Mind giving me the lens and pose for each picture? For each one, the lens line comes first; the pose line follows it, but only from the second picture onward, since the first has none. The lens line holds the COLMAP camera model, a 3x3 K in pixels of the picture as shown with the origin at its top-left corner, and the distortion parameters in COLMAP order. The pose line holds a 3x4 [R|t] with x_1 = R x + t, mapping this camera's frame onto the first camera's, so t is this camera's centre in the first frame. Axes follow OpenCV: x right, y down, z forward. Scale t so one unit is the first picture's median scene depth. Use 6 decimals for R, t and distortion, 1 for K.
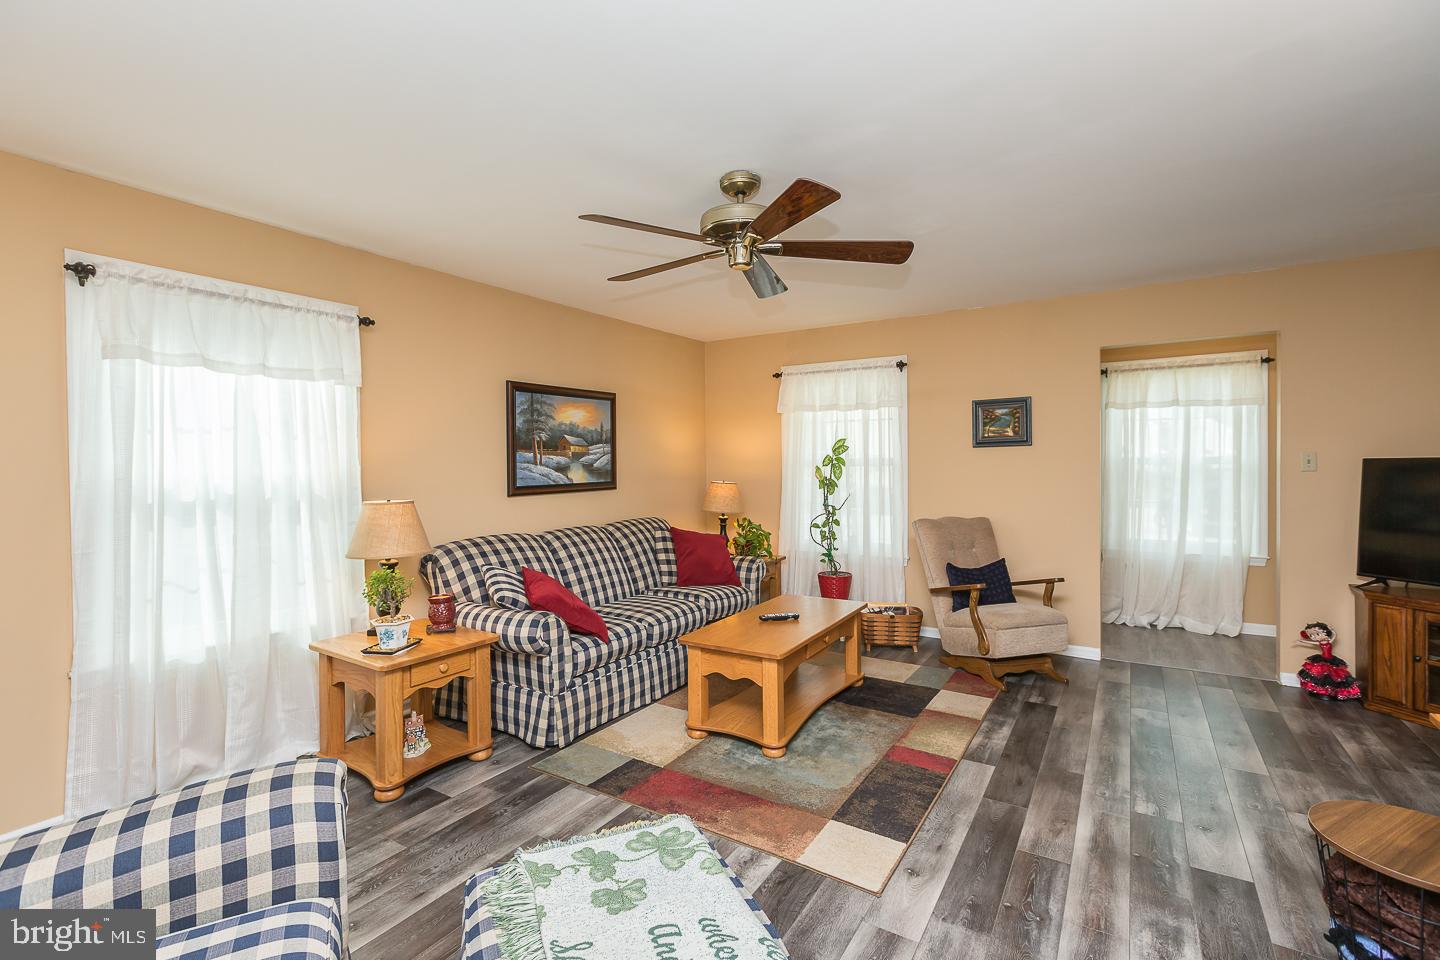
lens RADIAL K [[645.2, 0, 720.0], [0, 645.2, 480.0], [0, 0, 1]] dist [-0.001740, -0.000064]
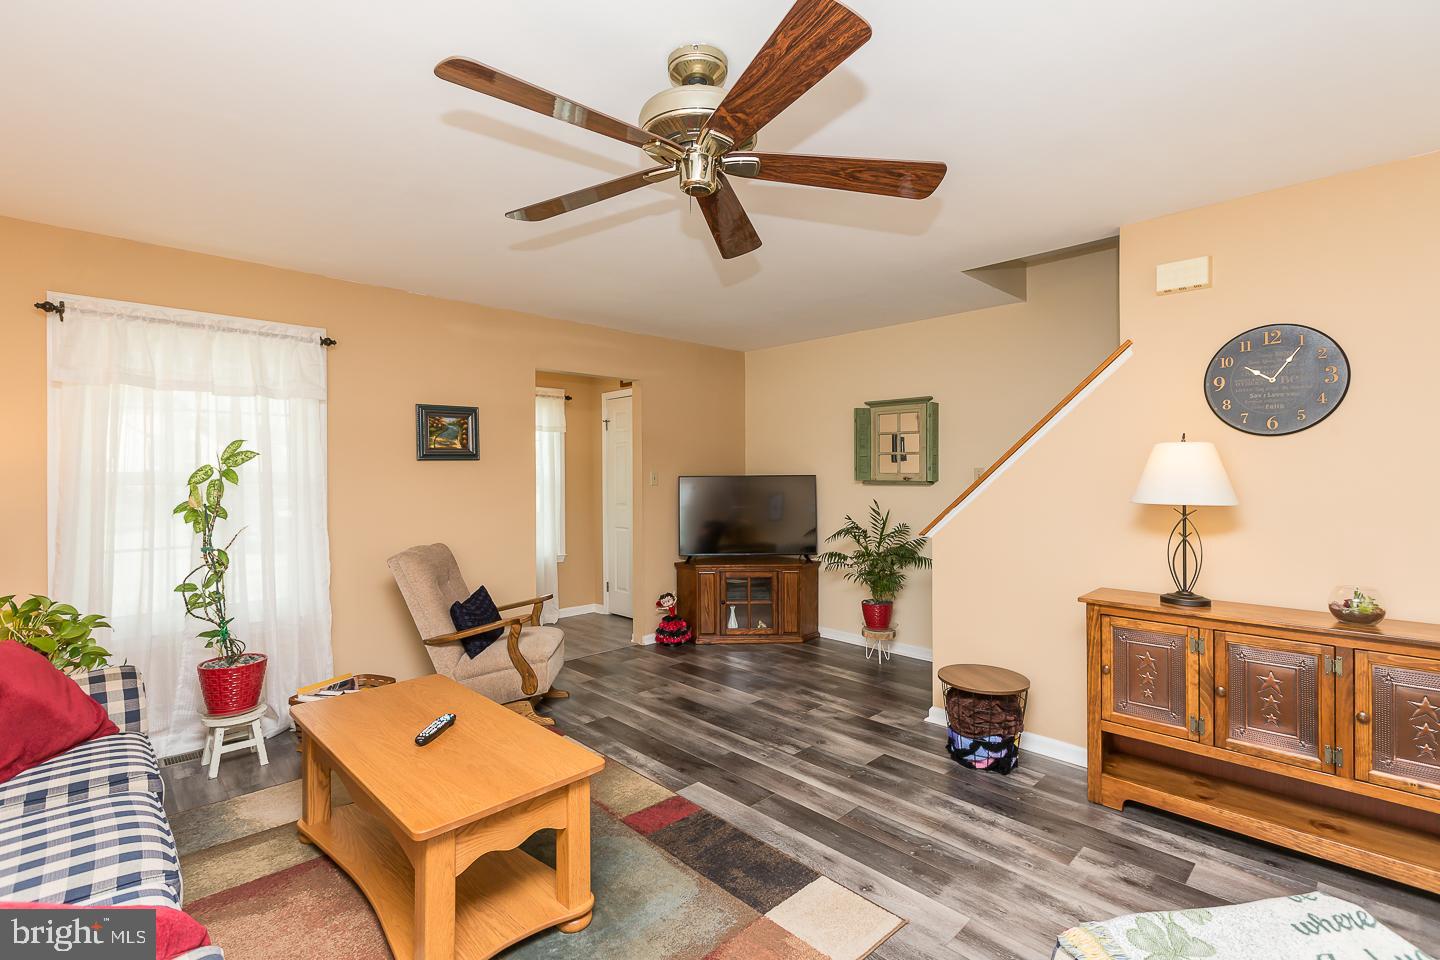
lens RADIAL K [[645.2, 0, 720.0], [0, 645.2, 480.0], [0, 0, 1]] dist [-0.001740, -0.000064]
pose [[0.239549, -0.001346, 0.970883, -0.405504], [0.023391, 0.999717, -0.004385, -0.015825], [-0.970602, 0.023761, 0.239513, 0.536216]]
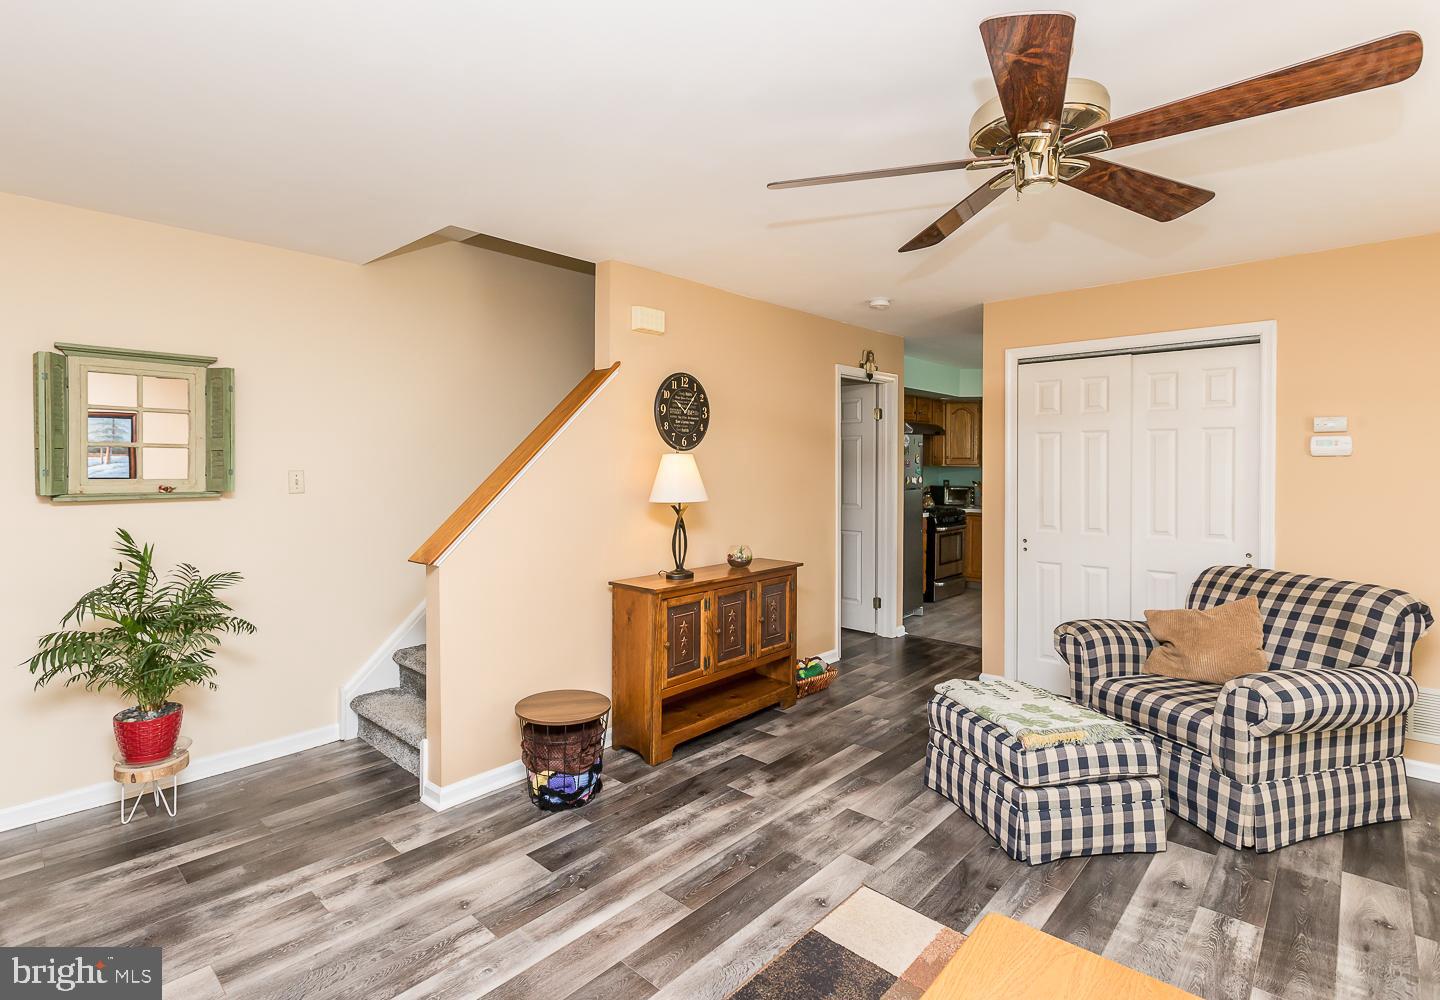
lens RADIAL K [[704.9, 0, 679.6], [0, 704.9, 476.4], [0, 0, 1]] dist [0.000292, -0.000143]
pose [[-0.977972, 0.006459, 0.208634, 0.156205], [0.014667, 0.999177, 0.037817, -0.051684], [-0.208218, 0.040044, -0.977262, 1.155963]]
